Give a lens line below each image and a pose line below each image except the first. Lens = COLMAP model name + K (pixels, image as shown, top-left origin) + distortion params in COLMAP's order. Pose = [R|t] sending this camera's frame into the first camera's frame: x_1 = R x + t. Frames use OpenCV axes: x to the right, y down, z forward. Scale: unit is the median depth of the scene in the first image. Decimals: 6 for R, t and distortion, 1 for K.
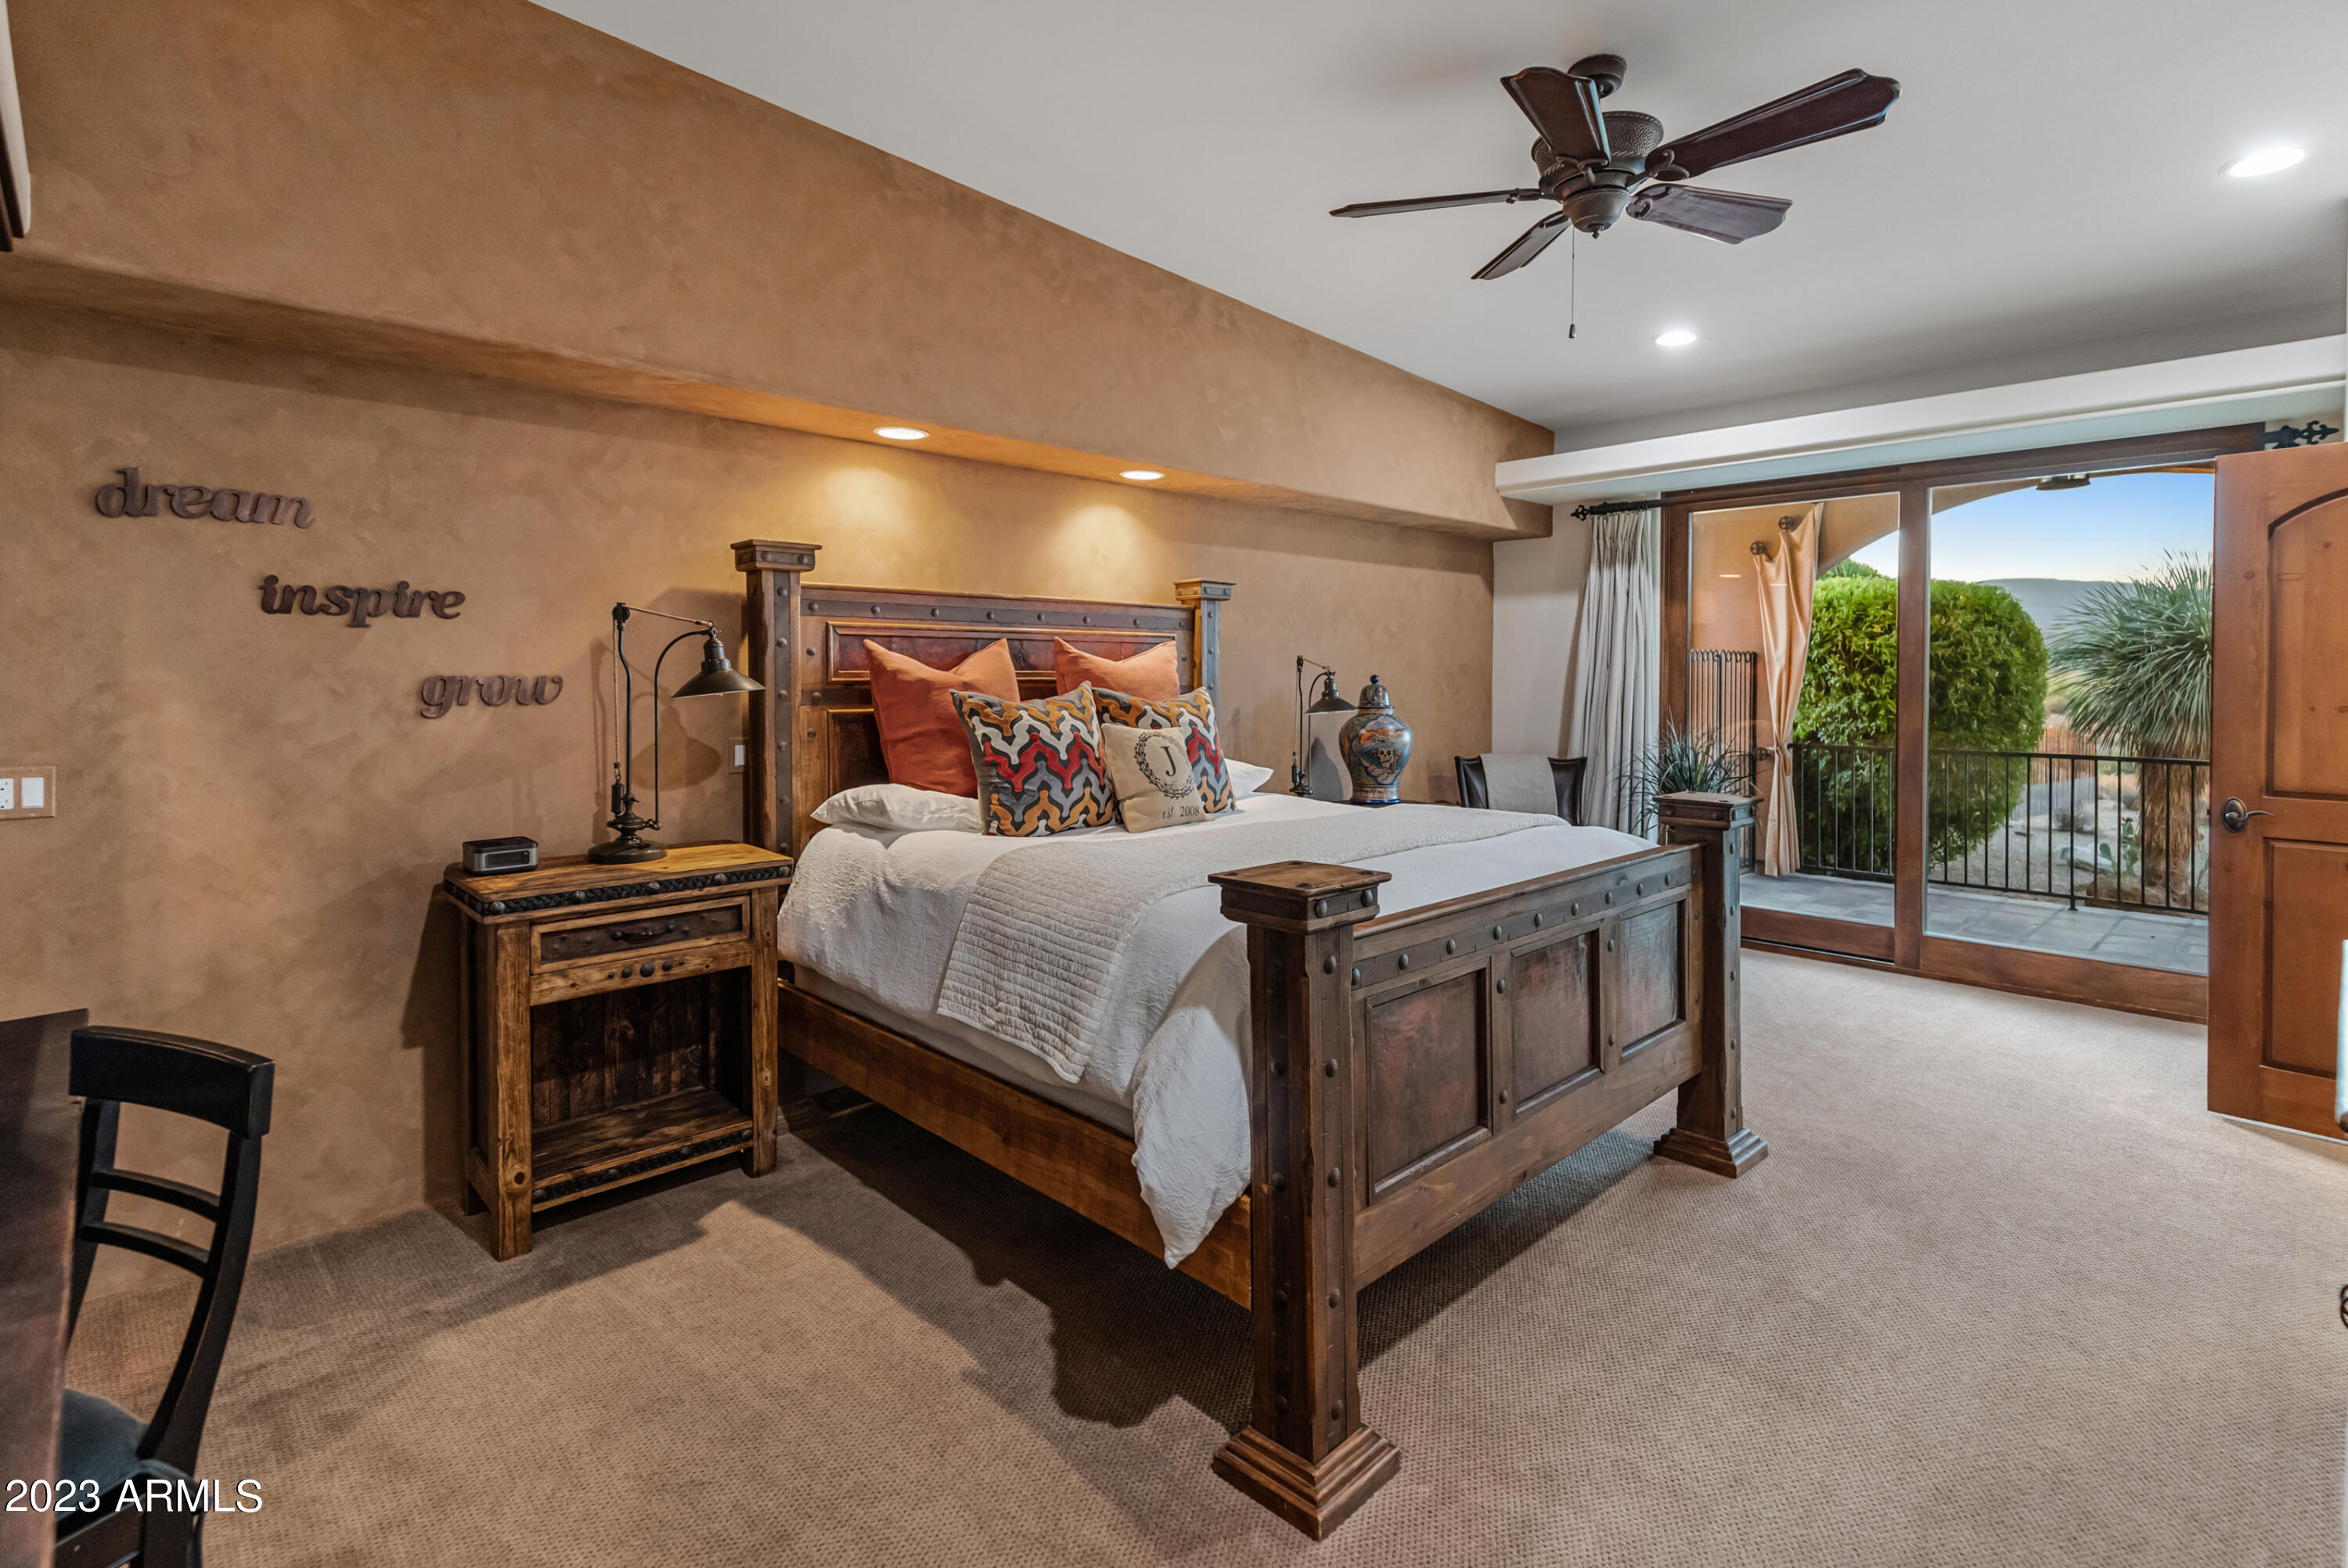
lens RADIAL K [[1096.0, 0, 1190.0], [0, 1096.0, 685.9], [0, 0, 1]] dist [0.000643, 0.000258]
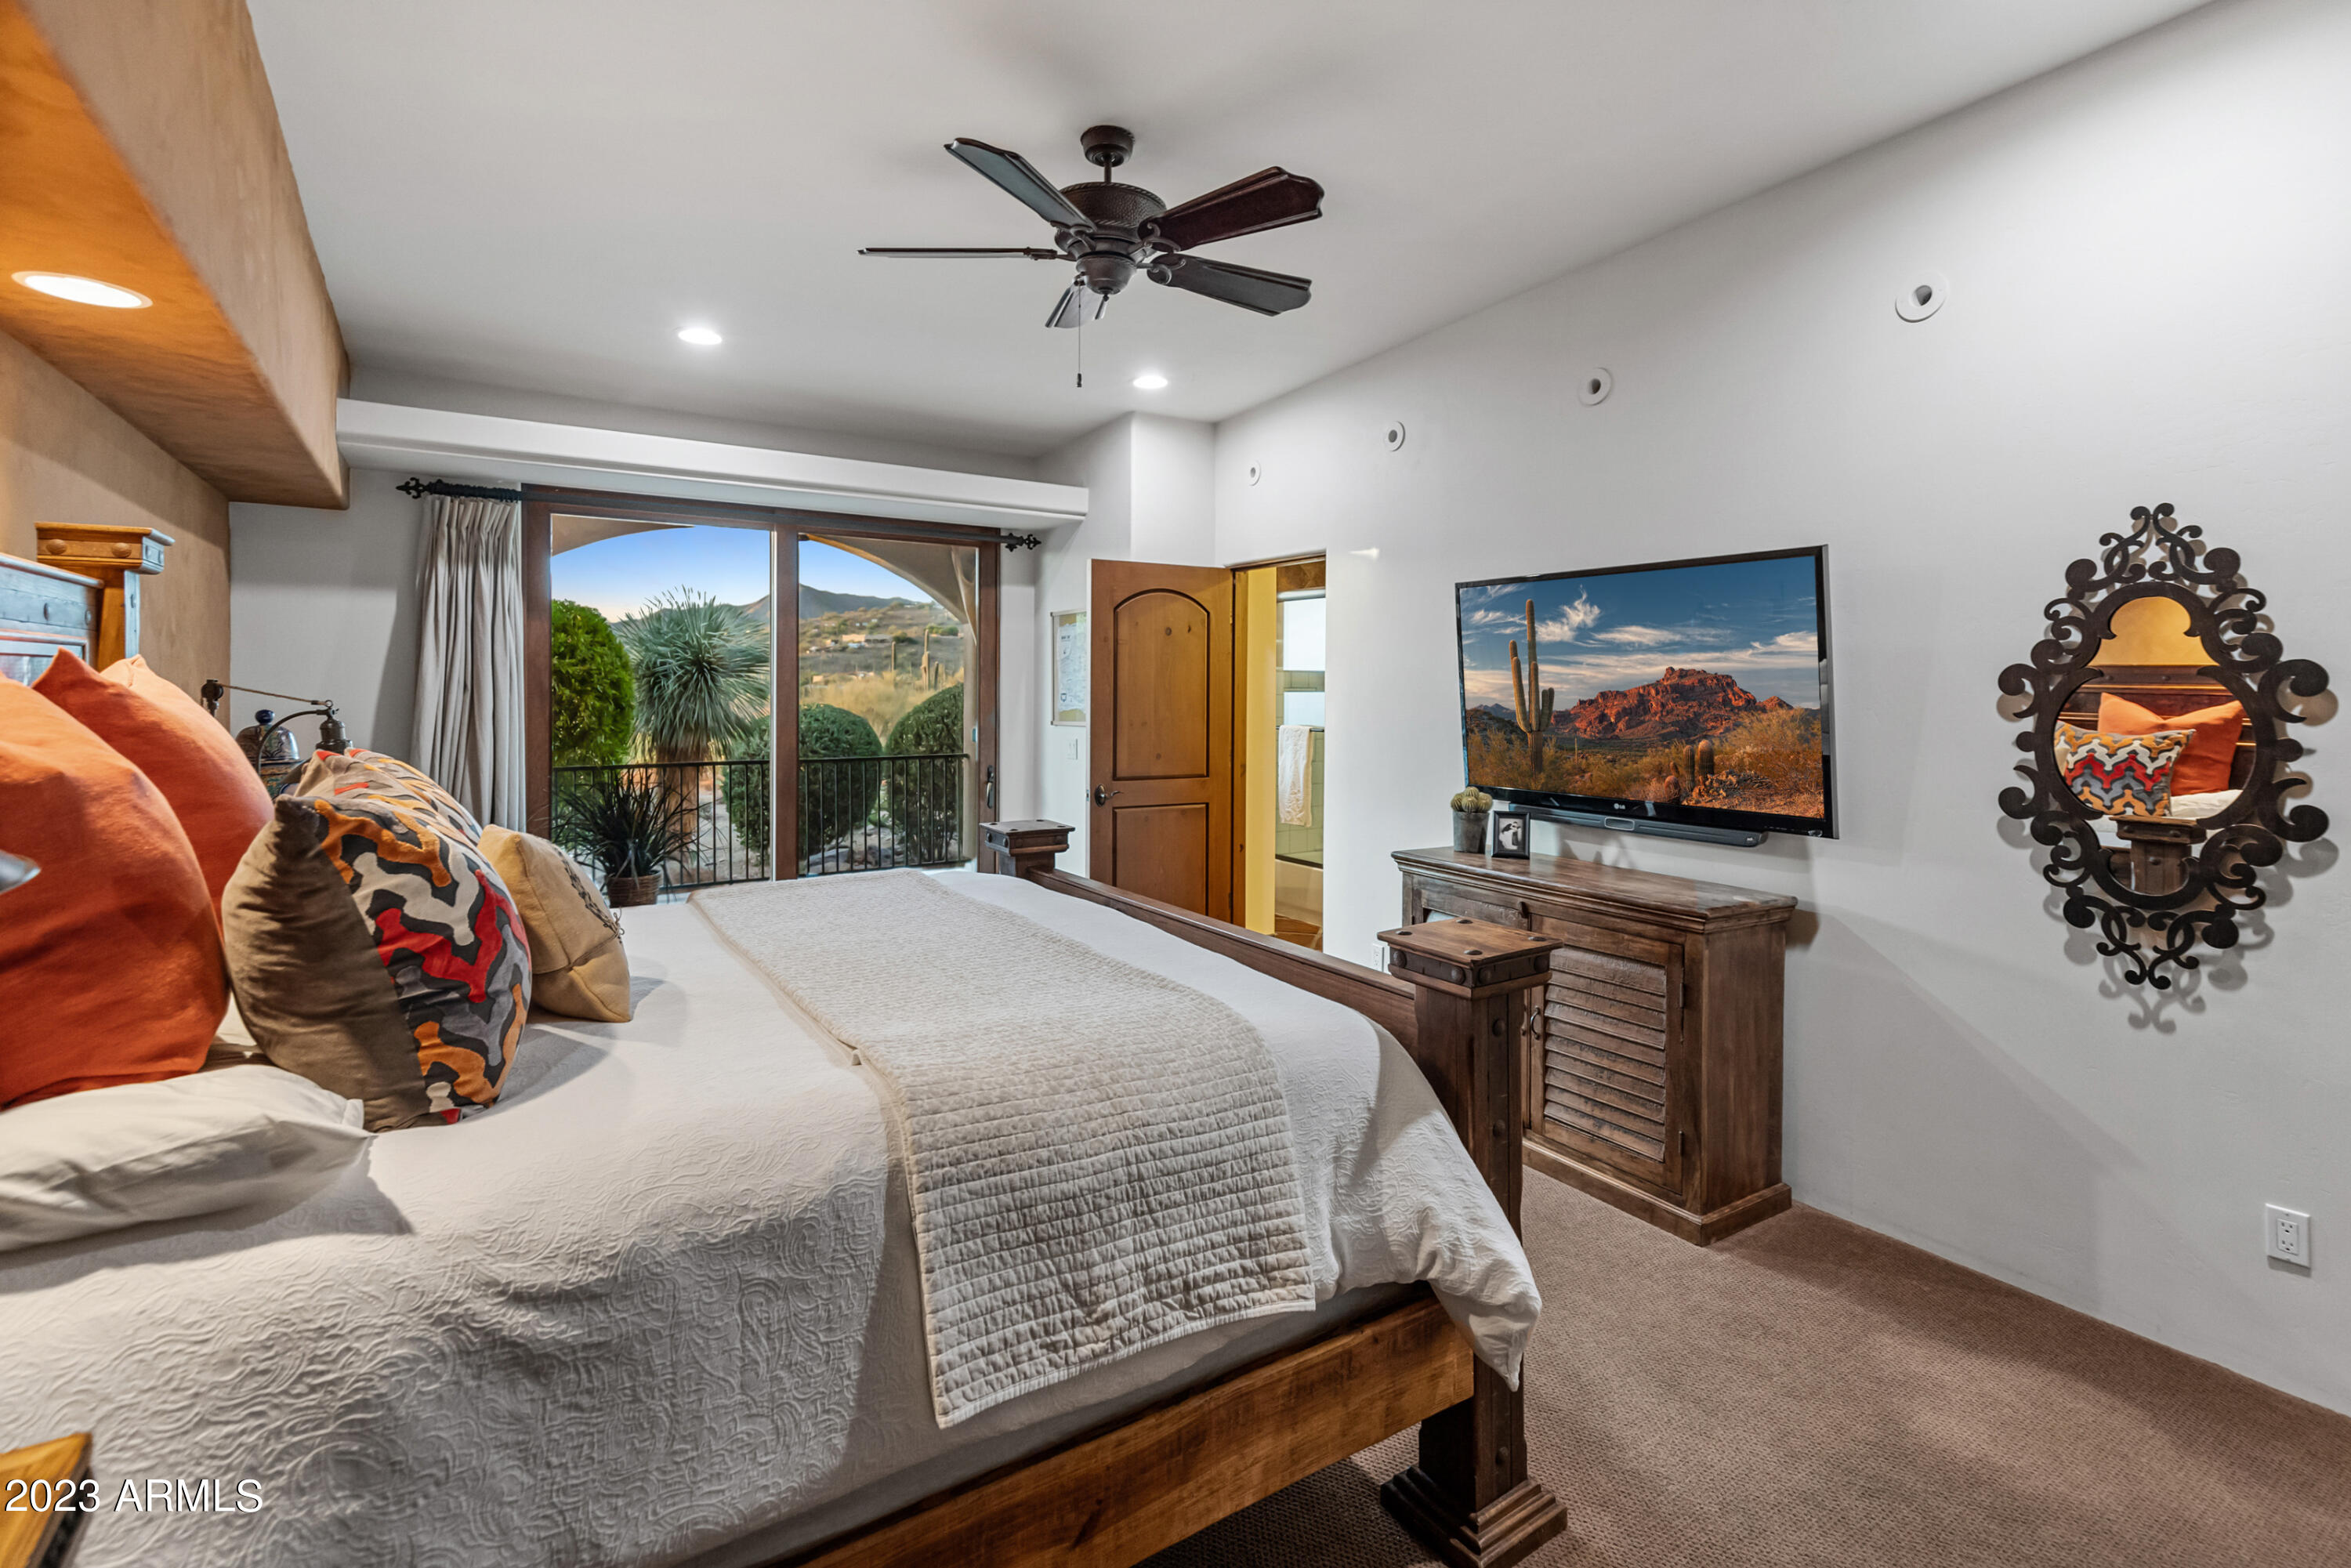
lens RADIAL K [[1097.6, 0, 1191.5], [0, 1097.6, 685.7], [0, 0, 1]] dist [0.000643, 0.000258]
pose [[0.185397, 0.000342, 0.982664, -0.550883], [0.001628, 0.999998, -0.000655, -0.035454], [-0.982662, 0.001721, 0.185396, 0.614687]]
